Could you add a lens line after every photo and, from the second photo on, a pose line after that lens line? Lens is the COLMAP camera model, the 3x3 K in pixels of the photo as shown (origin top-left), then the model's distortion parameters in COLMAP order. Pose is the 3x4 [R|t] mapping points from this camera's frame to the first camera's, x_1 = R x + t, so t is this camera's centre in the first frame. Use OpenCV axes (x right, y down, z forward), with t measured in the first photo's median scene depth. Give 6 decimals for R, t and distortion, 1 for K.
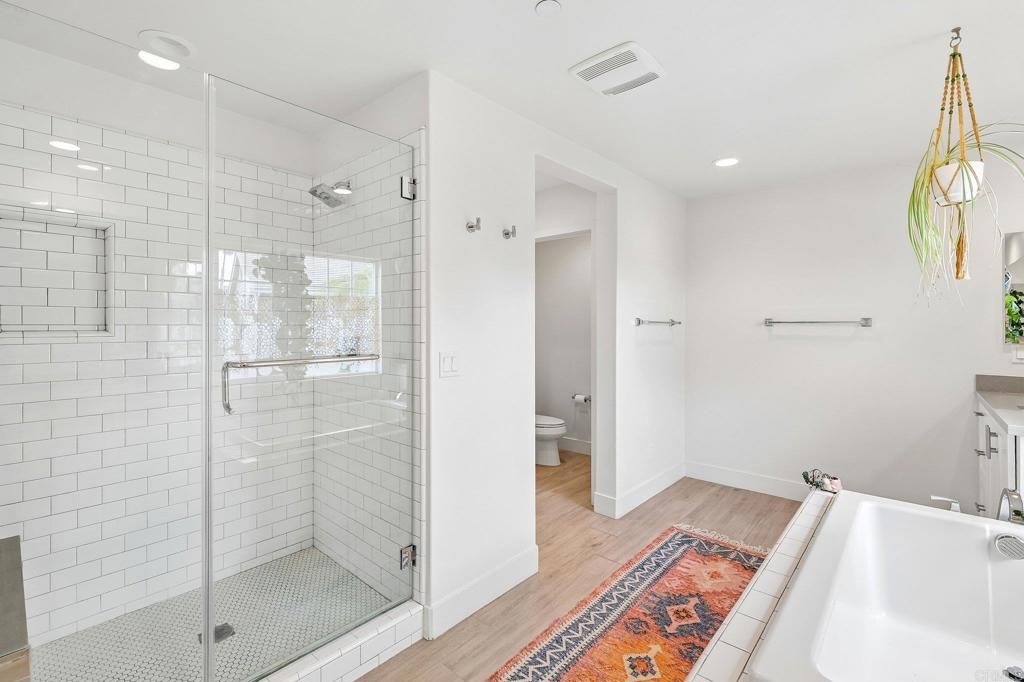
lens RADIAL K [[455.9, 0, 510.0], [0, 455.9, 323.9], [0, 0, 1]] dist [0.008715, -0.004451]
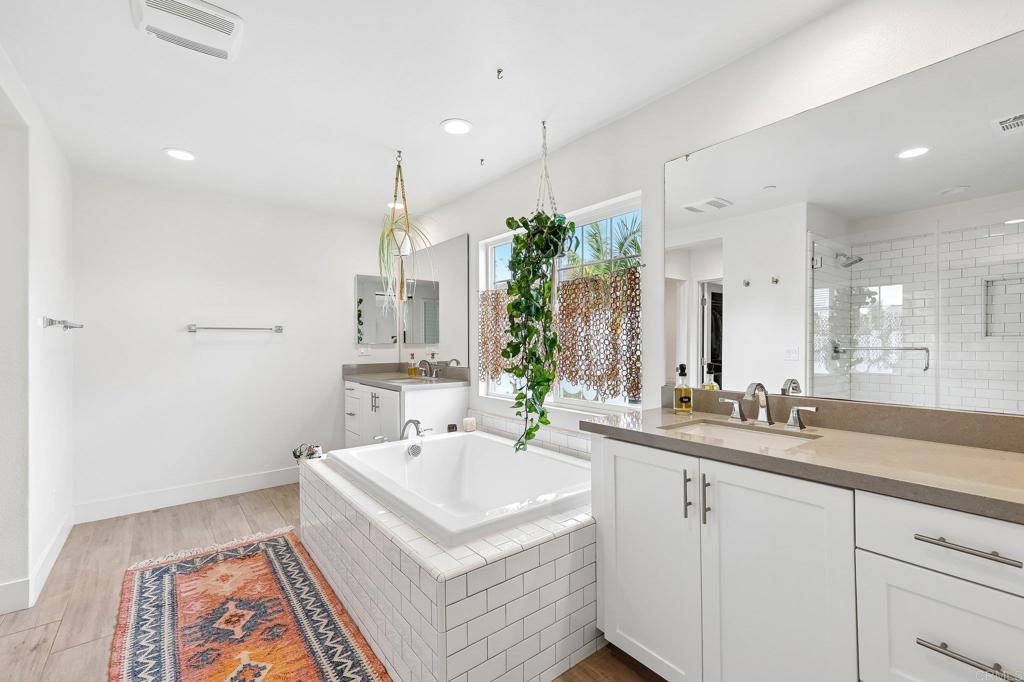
lens RADIAL K [[455.9, 0, 513.4], [0, 455.9, 342.0], [0, 0, 1]] dist [0.008715, -0.004451]
pose [[0.164640, -0.004737, 0.986342, -0.403337], [0.002812, 0.999987, 0.004333, 0.032721], [-0.986350, 0.002060, 0.164652, 0.205787]]
